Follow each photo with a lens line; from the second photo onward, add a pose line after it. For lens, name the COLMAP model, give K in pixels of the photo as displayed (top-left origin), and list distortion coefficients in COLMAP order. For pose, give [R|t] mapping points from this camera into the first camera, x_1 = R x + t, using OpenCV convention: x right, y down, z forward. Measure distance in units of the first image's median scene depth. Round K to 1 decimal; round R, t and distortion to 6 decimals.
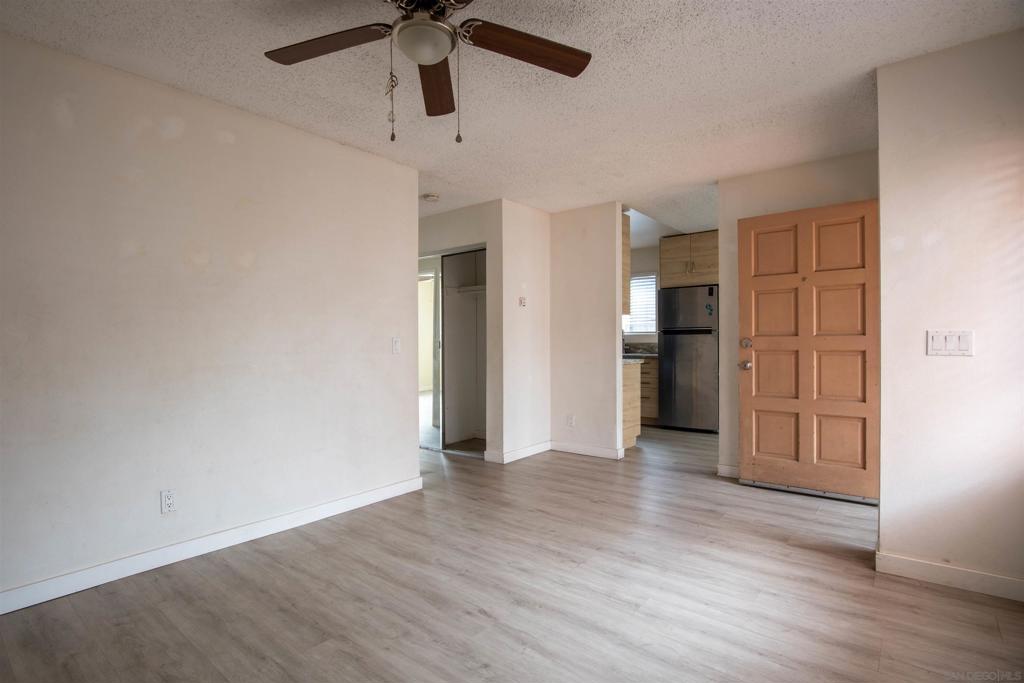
lens RADIAL K [[500.0, 0, 511.9], [0, 500.0, 340.7], [0, 0, 1]] dist [-0.020807, -0.001508]
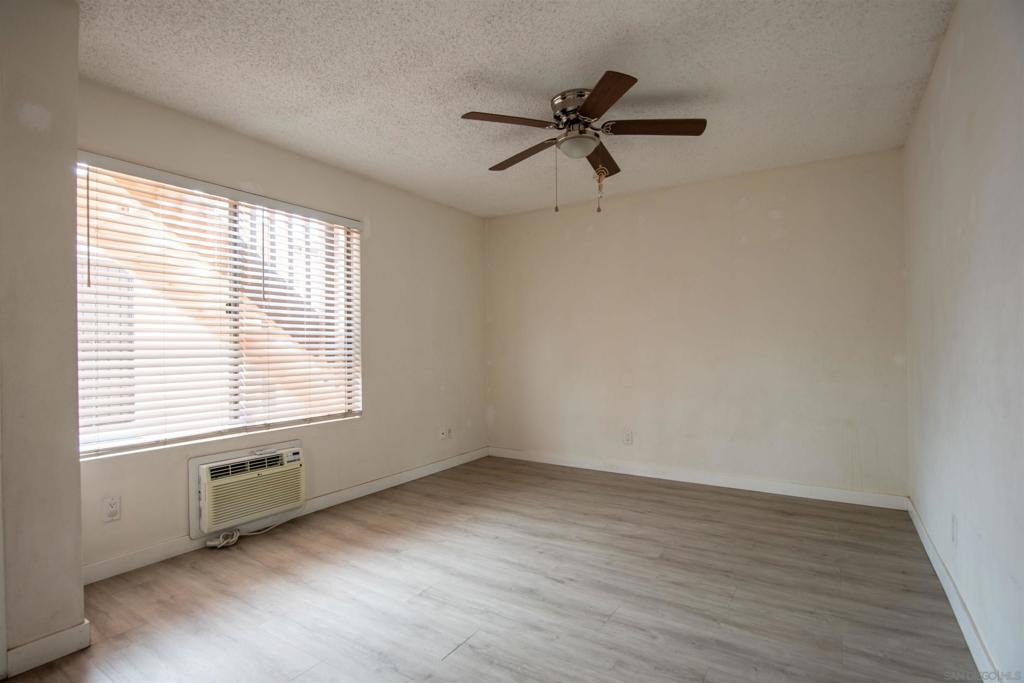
lens RADIAL K [[500.0, 0, 511.5], [0, 500.0, 344.2], [0, 0, 1]] dist [-0.020807, -0.001508]
pose [[-0.993572, 0.015125, -0.112183, 0.161362], [0.015540, 0.999875, -0.002830, -0.000270], [0.112126, -0.004555, -0.993684, 1.976772]]
